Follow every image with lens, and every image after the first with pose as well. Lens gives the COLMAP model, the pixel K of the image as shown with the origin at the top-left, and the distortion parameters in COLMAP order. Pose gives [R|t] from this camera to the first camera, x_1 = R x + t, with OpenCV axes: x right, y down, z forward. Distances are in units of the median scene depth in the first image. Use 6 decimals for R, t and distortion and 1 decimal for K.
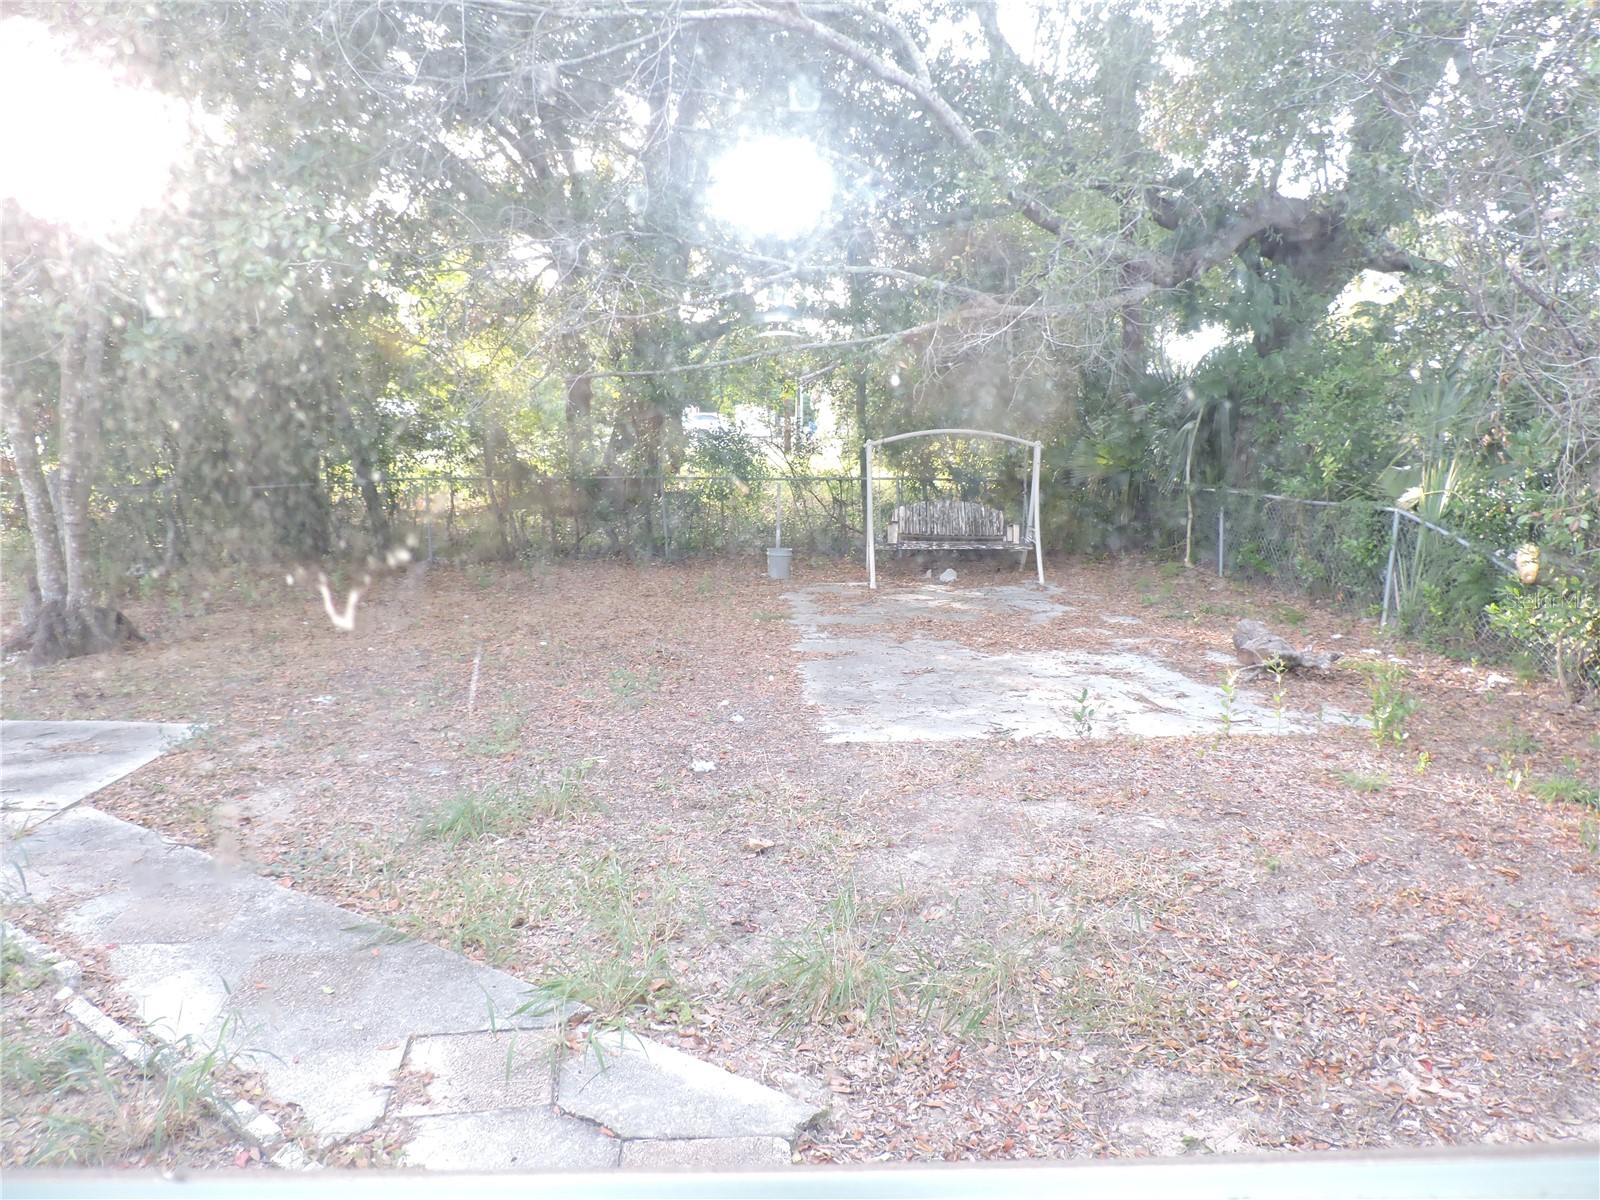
lens RADIAL K [[1130.0, 0, 799.4], [0, 1130.0, 601.0], [0, 0, 1]] dist [-0.022748, -0.006161]
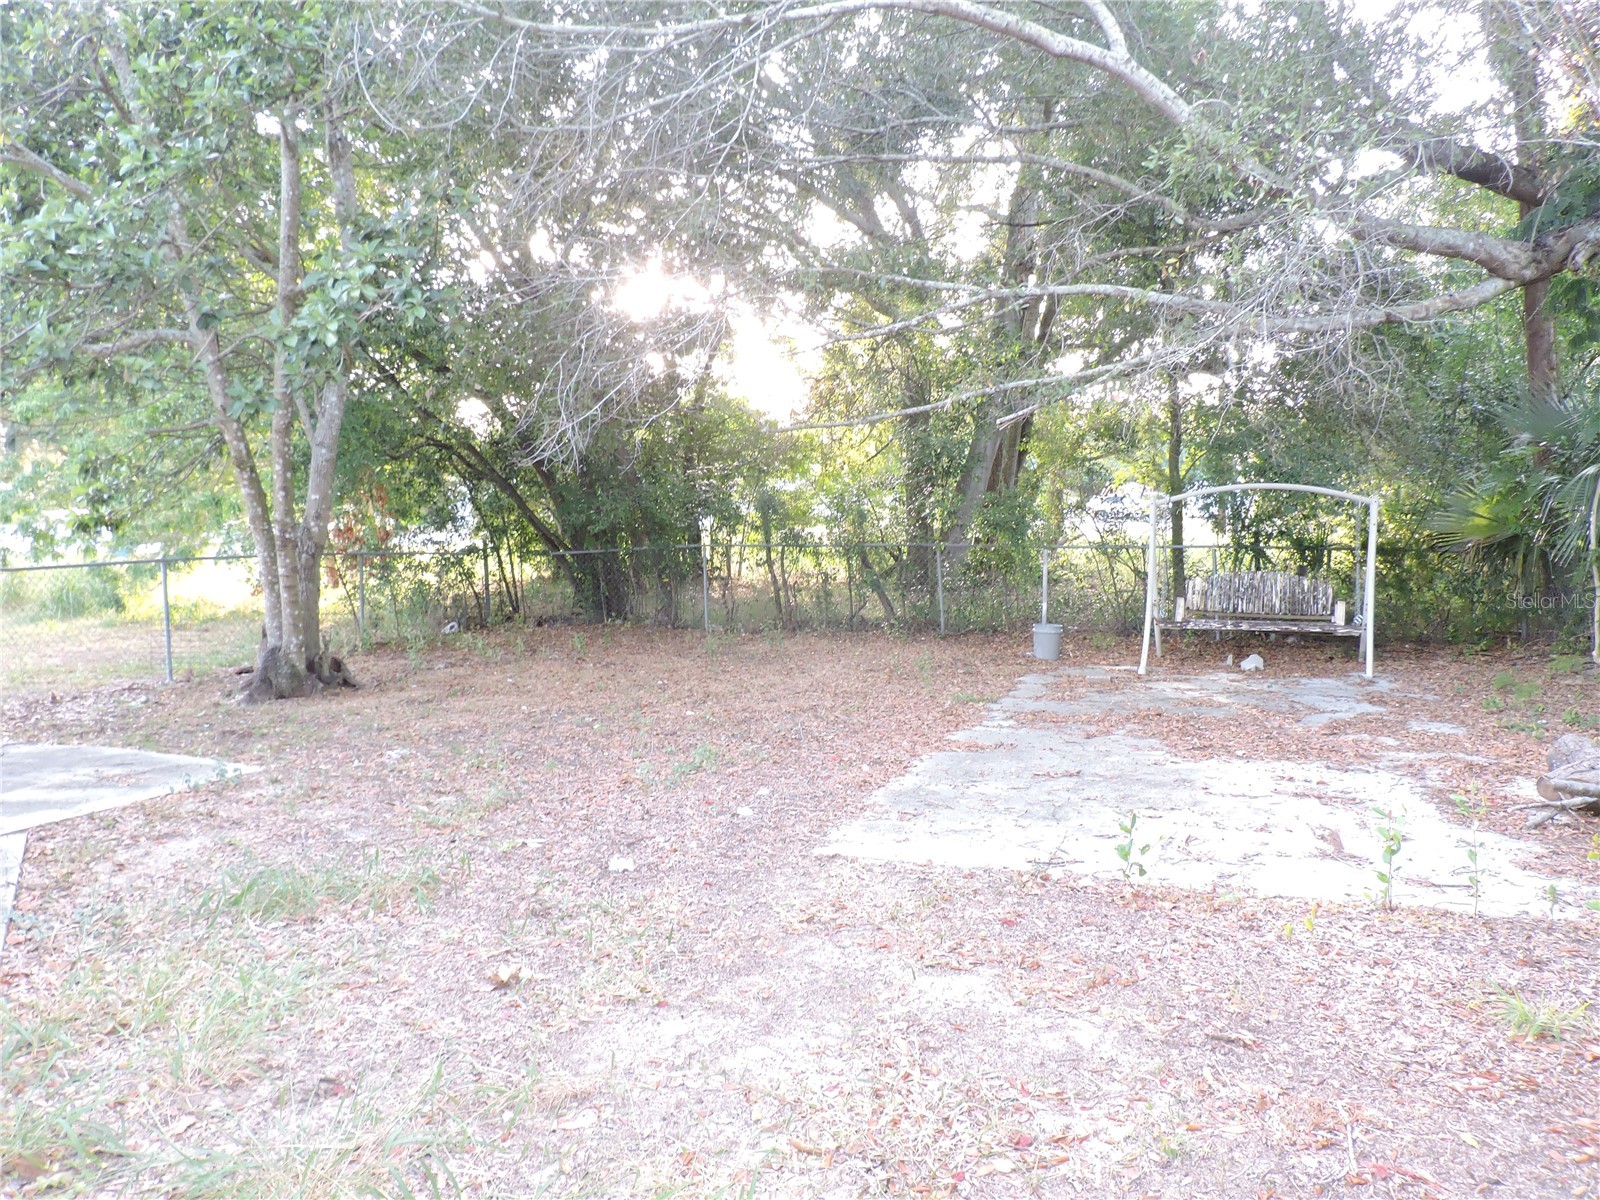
lens RADIAL K [[1130.0, 0, 801.4], [0, 1130.0, 598.3], [0, 0, 1]] dist [-0.022748, -0.006161]
pose [[0.916498, 0.017452, -0.399658, 0.232407], [-0.048297, 0.996567, -0.067237, 0.002042], [0.397113, 0.080925, 0.914195, 0.189454]]
